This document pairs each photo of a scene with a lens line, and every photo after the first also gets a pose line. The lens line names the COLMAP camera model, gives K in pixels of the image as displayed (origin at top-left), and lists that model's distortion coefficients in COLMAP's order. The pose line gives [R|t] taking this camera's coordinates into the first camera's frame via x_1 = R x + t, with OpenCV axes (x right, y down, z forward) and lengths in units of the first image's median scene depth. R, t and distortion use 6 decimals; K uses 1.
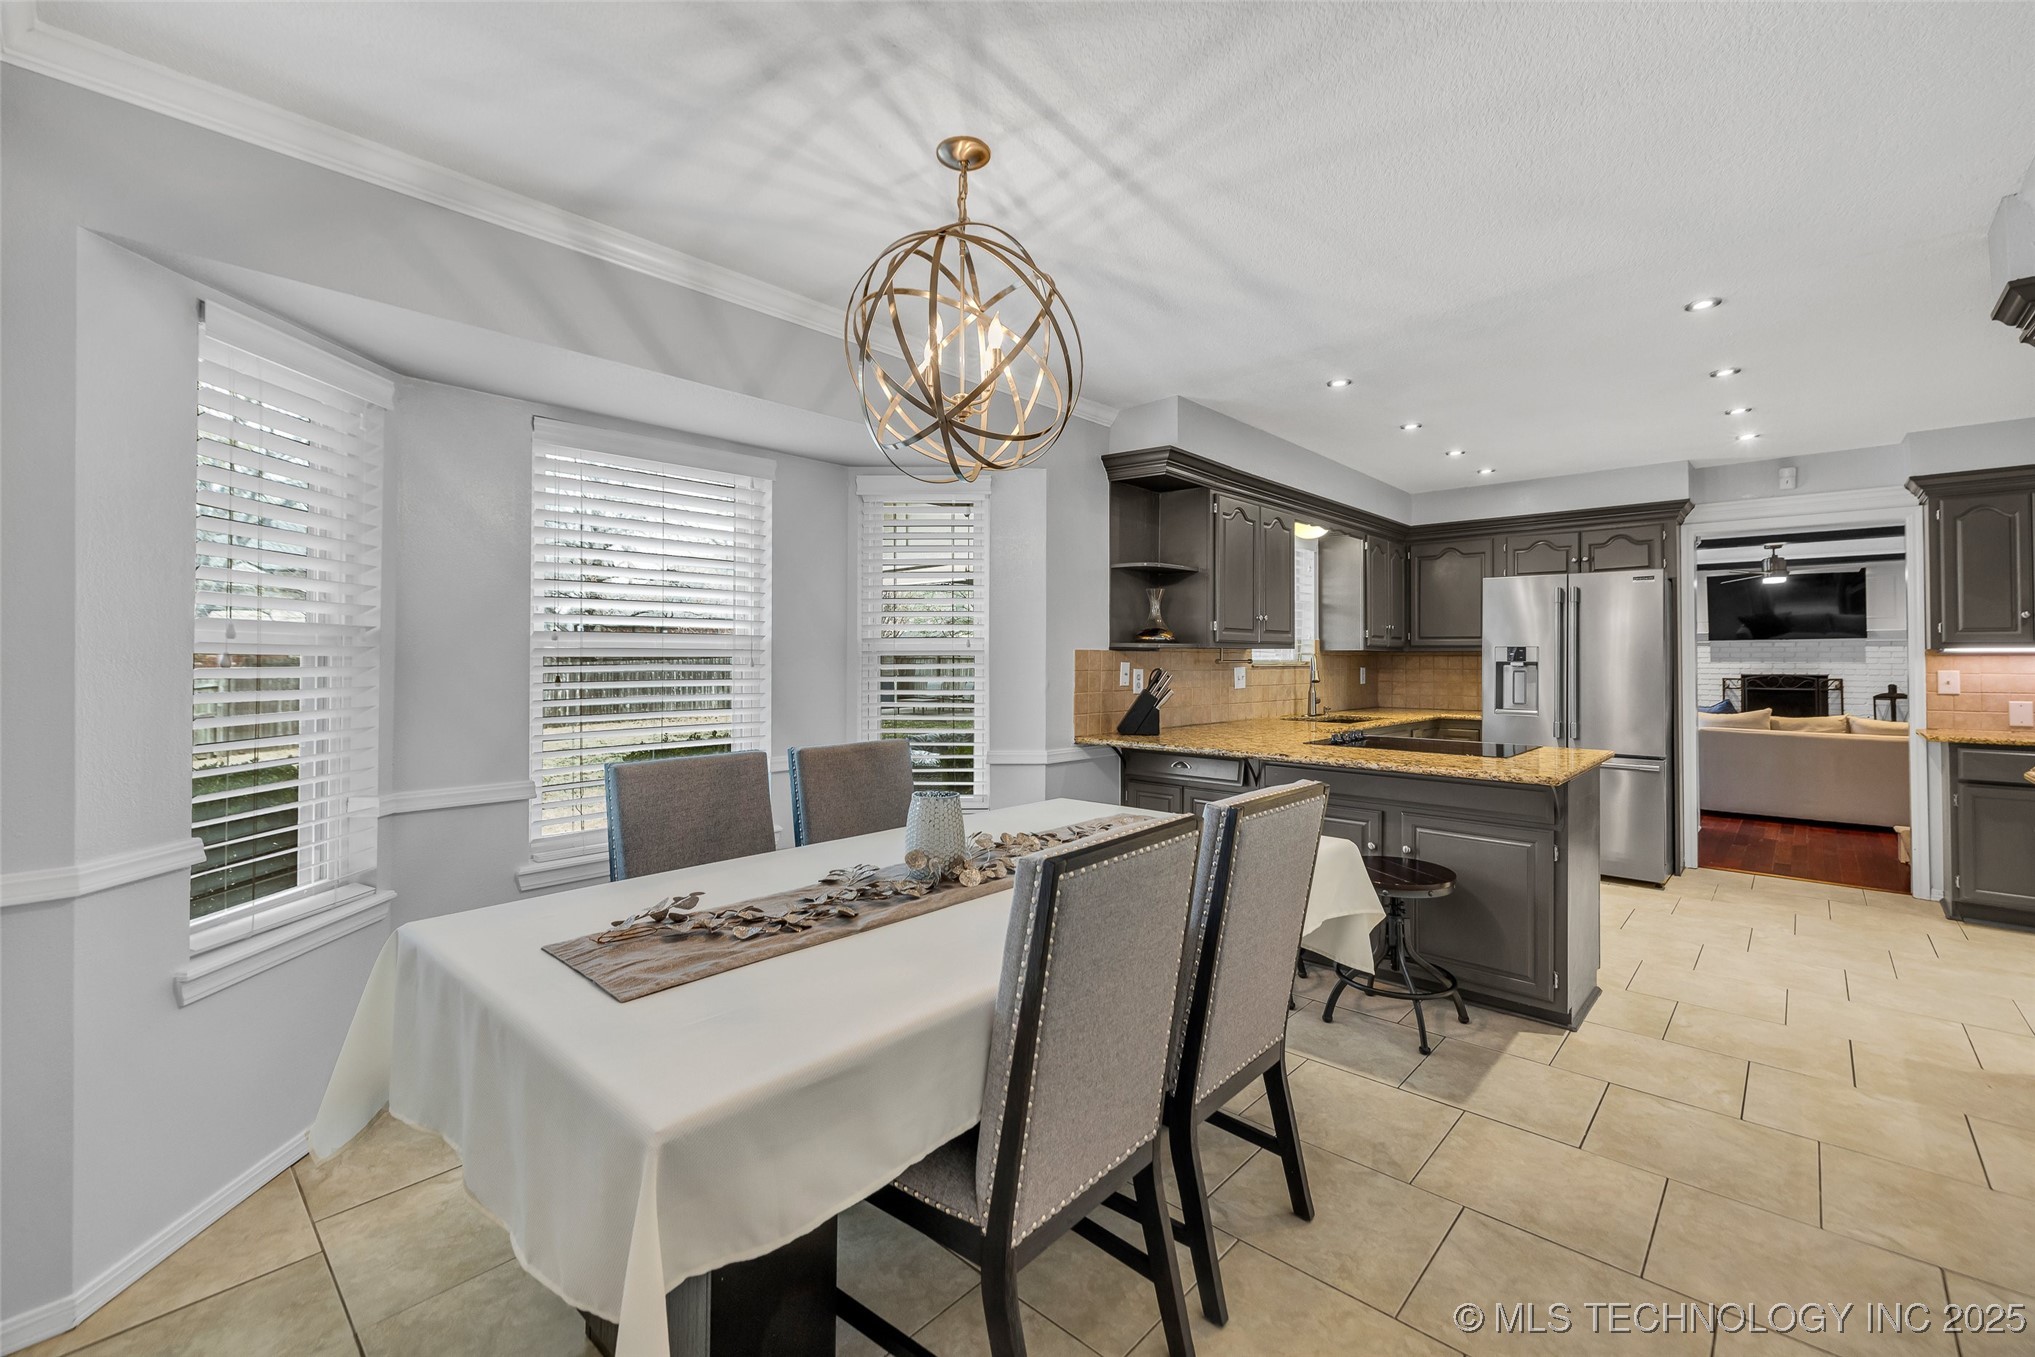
lens RADIAL K [[854.7, 0, 1023.0], [0, 854.7, 658.3], [0, 0, 1]] dist [-0.000612, -0.000020]
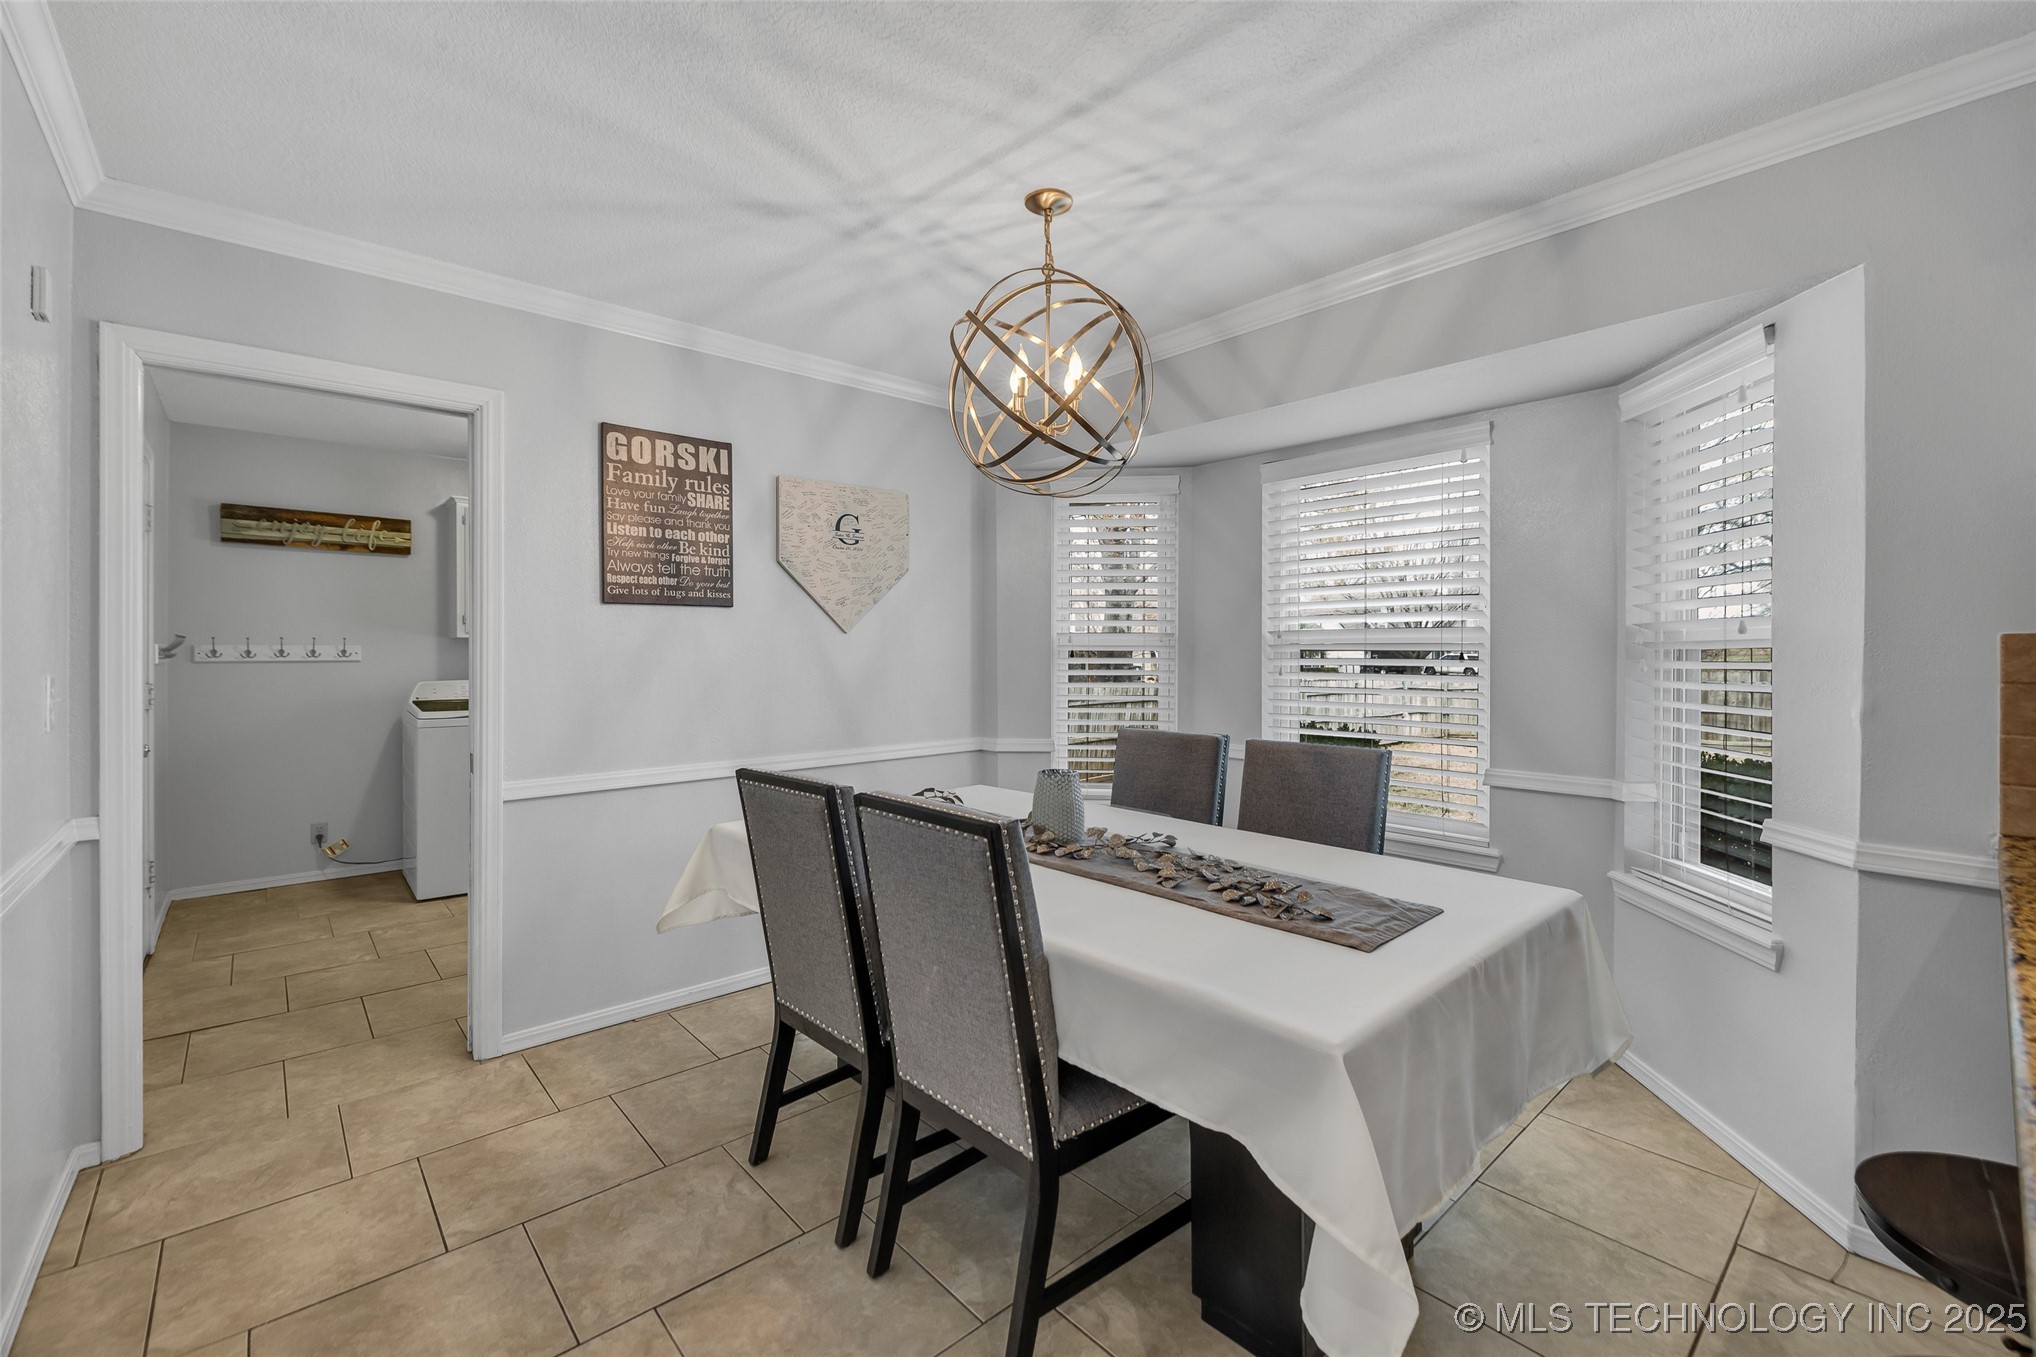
lens RADIAL K [[855.1, 0, 1023.6], [0, 855.1, 668.8], [0, 0, 1]] dist [-0.000612, -0.000020]
pose [[-0.094284, 0.020847, -0.995327, 0.876046], [-0.000223, 0.999780, 0.020961, -0.002838], [0.995545, 0.002198, -0.094259, 0.887372]]
